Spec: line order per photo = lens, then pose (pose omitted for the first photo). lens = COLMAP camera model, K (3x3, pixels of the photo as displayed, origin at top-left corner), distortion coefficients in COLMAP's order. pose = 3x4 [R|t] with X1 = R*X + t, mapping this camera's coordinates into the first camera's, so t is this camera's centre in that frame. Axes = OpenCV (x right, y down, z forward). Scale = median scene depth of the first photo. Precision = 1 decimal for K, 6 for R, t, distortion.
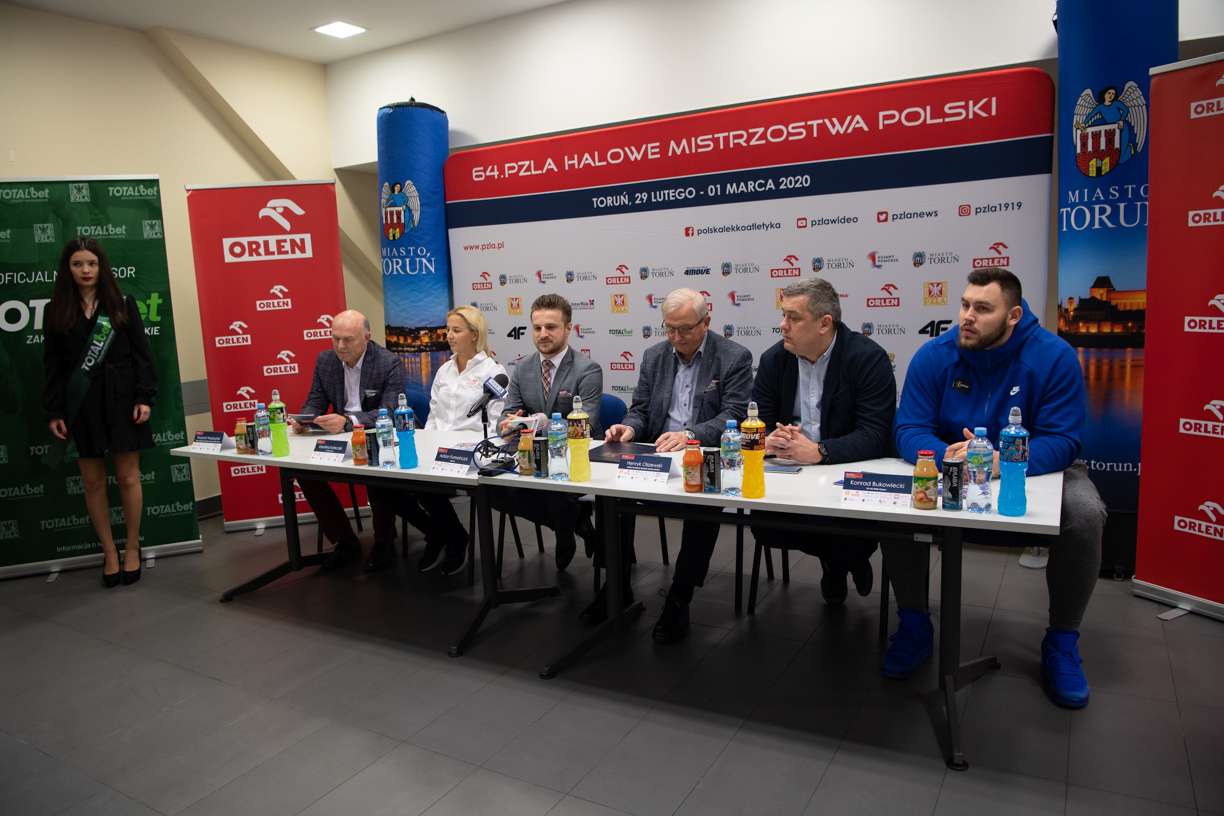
lens RADIAL K [[864.0, 0, 612.0], [0, 864.0, 408.0], [0, 0, 1]] dist [-0.060502, 0.009200]
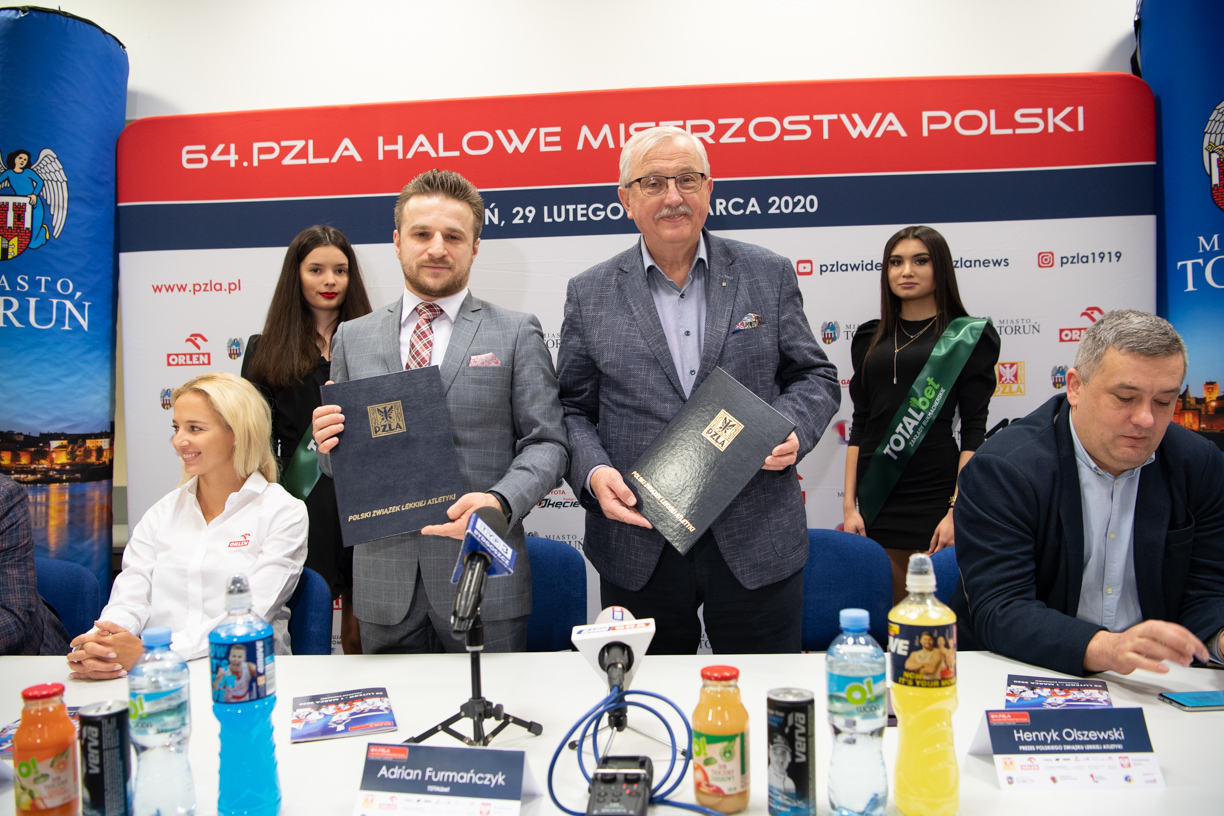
lens RADIAL K [[901.8, 0, 614.4], [0, 901.8, 405.2], [0, 0, 1]] dist [-0.064866, 0.024170]
pose [[0.891145, 0.029896, 0.452733, -0.197440], [0.048243, 0.985927, -0.160066, -0.013922], [-0.451147, 0.164484, 0.877161, 0.478420]]
